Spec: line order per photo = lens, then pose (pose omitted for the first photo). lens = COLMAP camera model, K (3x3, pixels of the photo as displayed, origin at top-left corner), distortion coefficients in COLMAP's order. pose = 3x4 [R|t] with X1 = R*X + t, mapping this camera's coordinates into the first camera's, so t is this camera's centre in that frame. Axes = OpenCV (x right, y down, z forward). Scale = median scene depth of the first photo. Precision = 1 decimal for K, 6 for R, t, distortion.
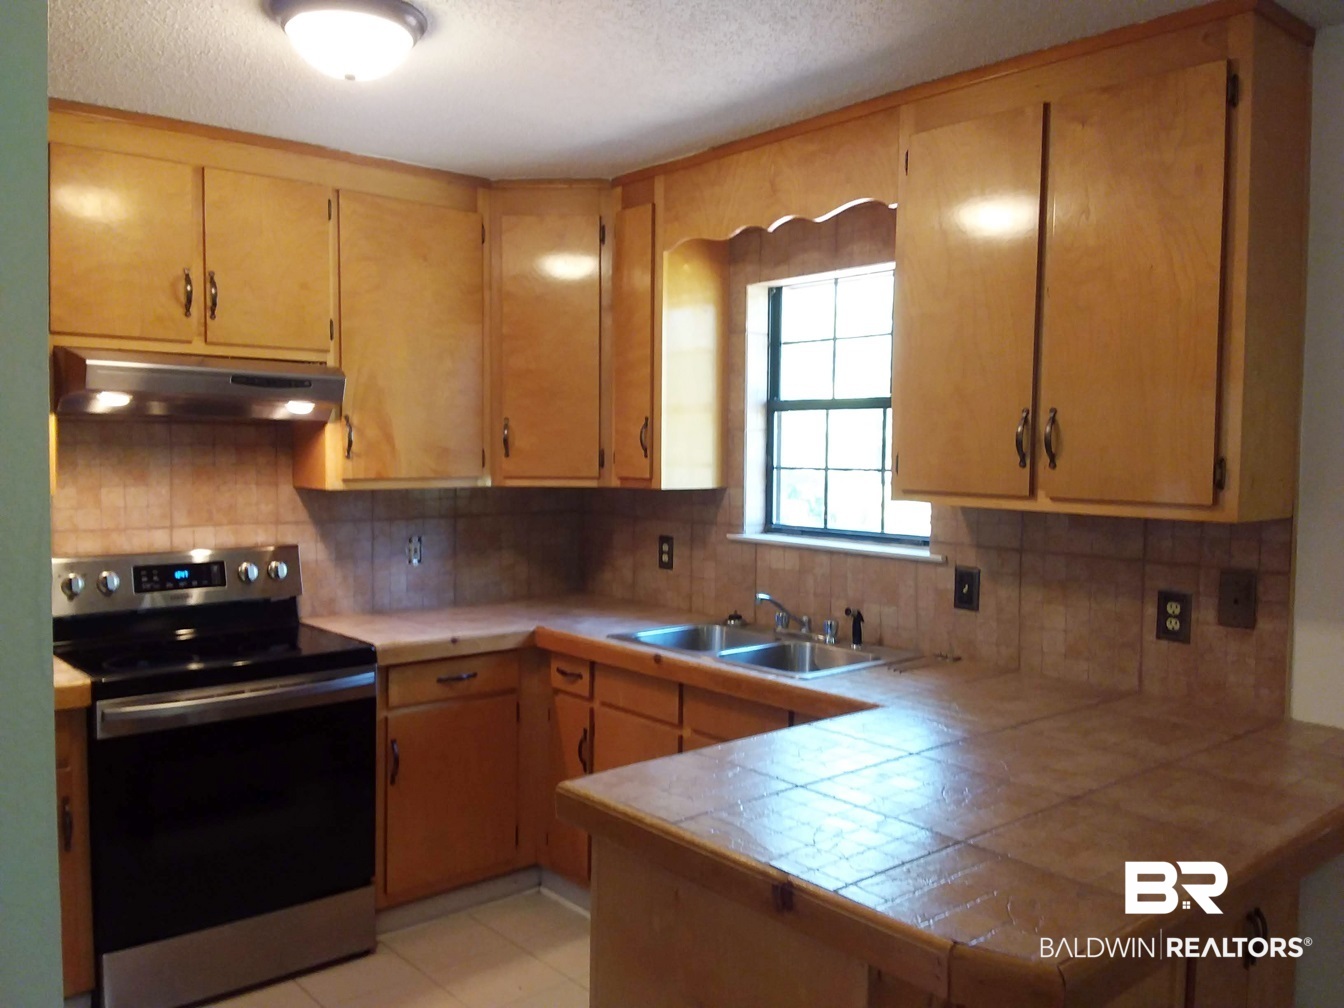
lens RADIAL K [[1087.8, 0, 676.1], [0, 1087.8, 509.5], [0, 0, 1]] dist [0.092584, -0.139338]
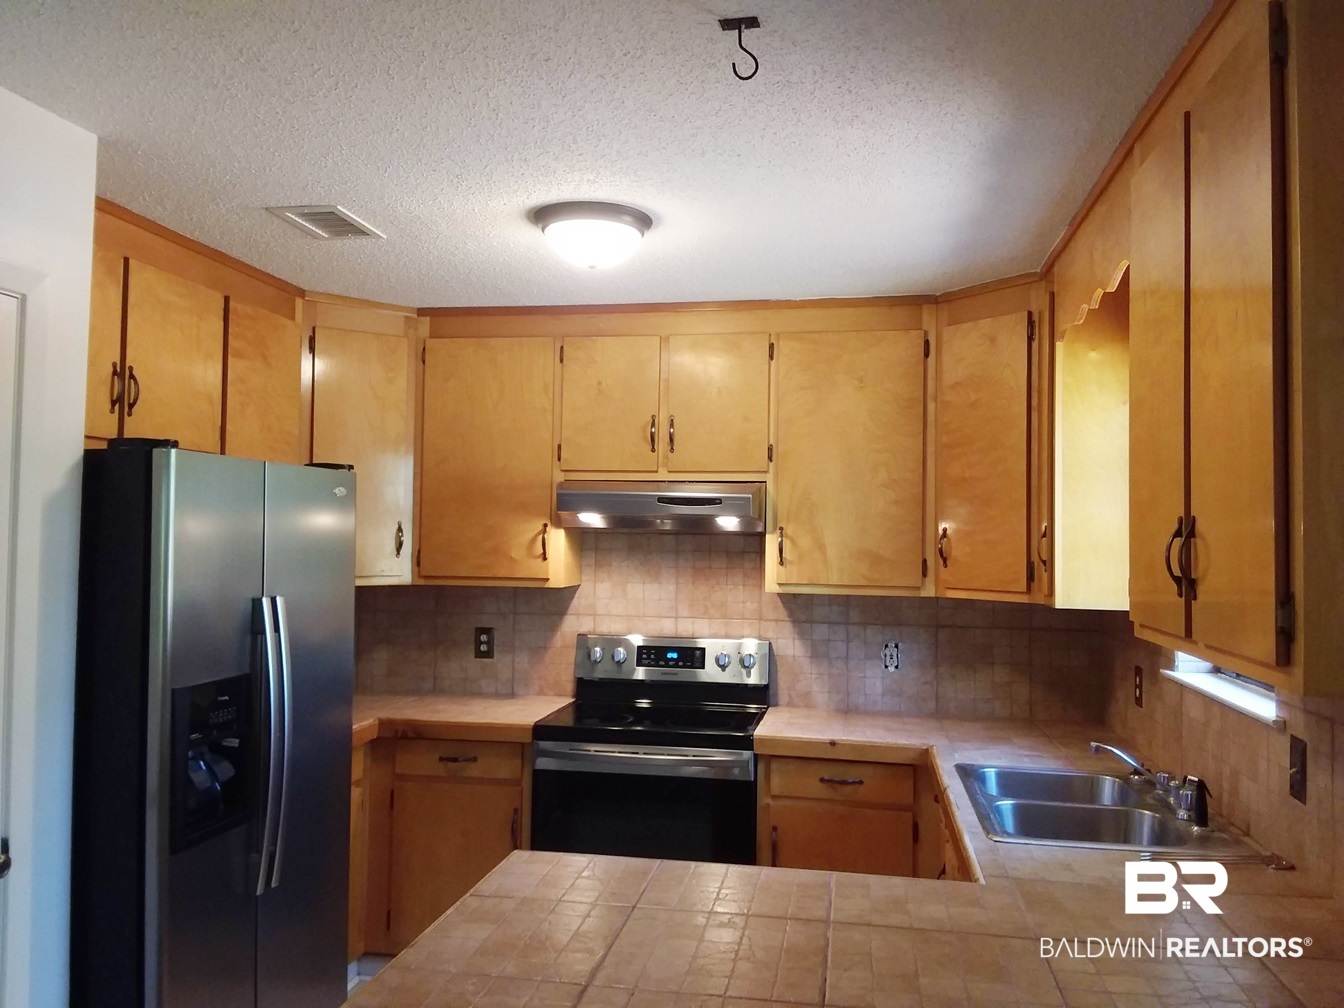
lens RADIAL K [[1087.8, 0, 668.5], [0, 1087.8, 502.6], [0, 0, 1]] dist [0.092584, -0.139338]
pose [[0.629304, -0.024385, -0.776777, 0.488789], [-0.057096, 0.995356, -0.077504, -0.016762], [0.775059, 0.093124, 0.624989, 0.202304]]
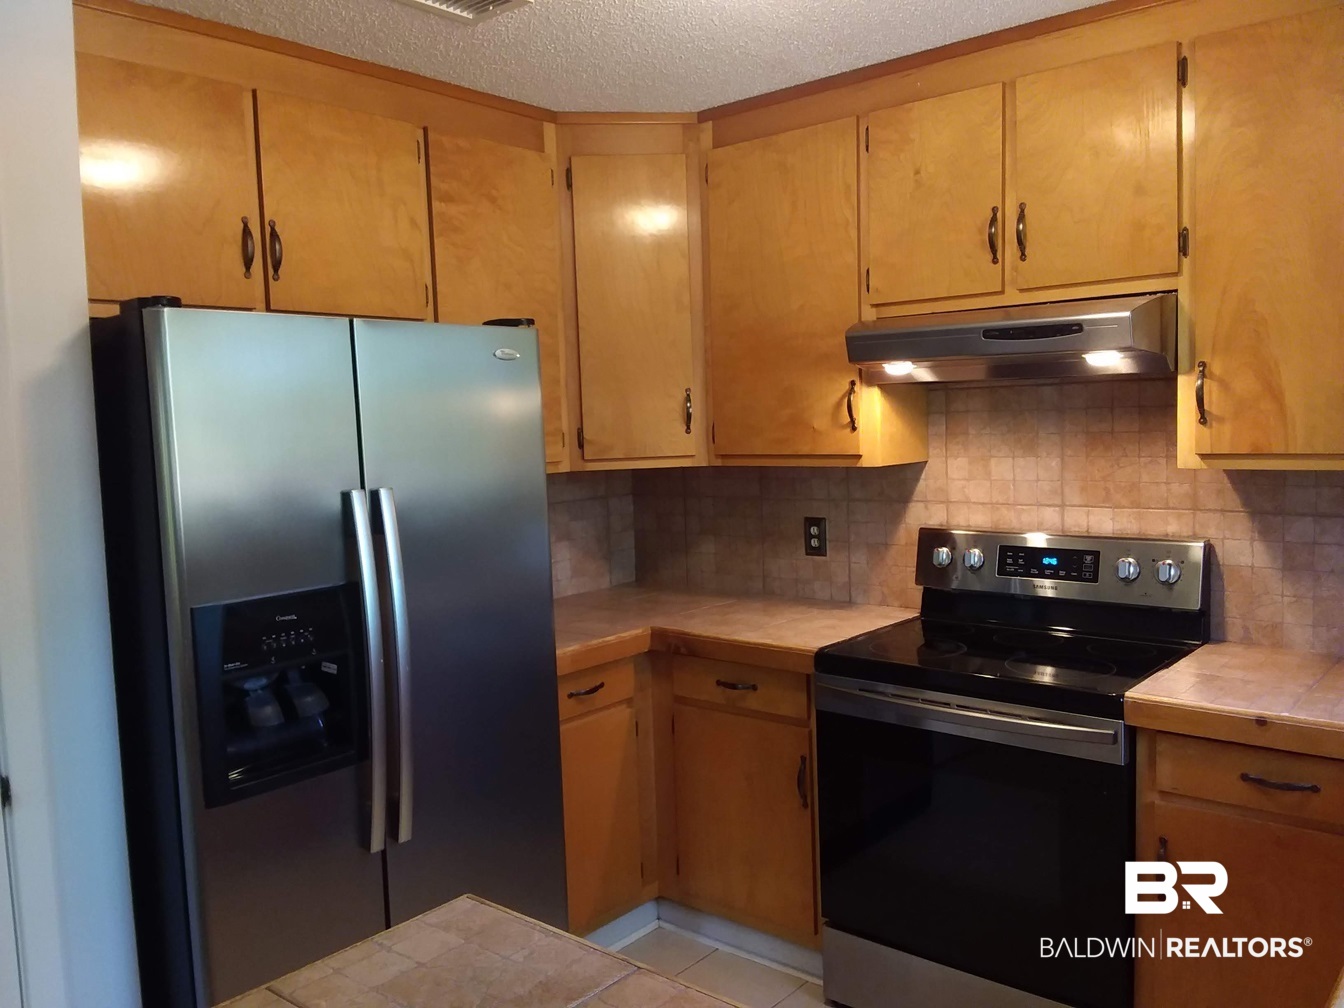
lens RADIAL K [[1087.8, 0, 664.4], [0, 1087.8, 501.2], [0, 0, 1]] dist [0.092584, -0.139338]
pose [[0.145782, 0.065007, -0.987179, 0.337443], [-0.027582, 0.997718, 0.061628, -0.030998], [0.988932, 0.018244, 0.147243, 0.551225]]
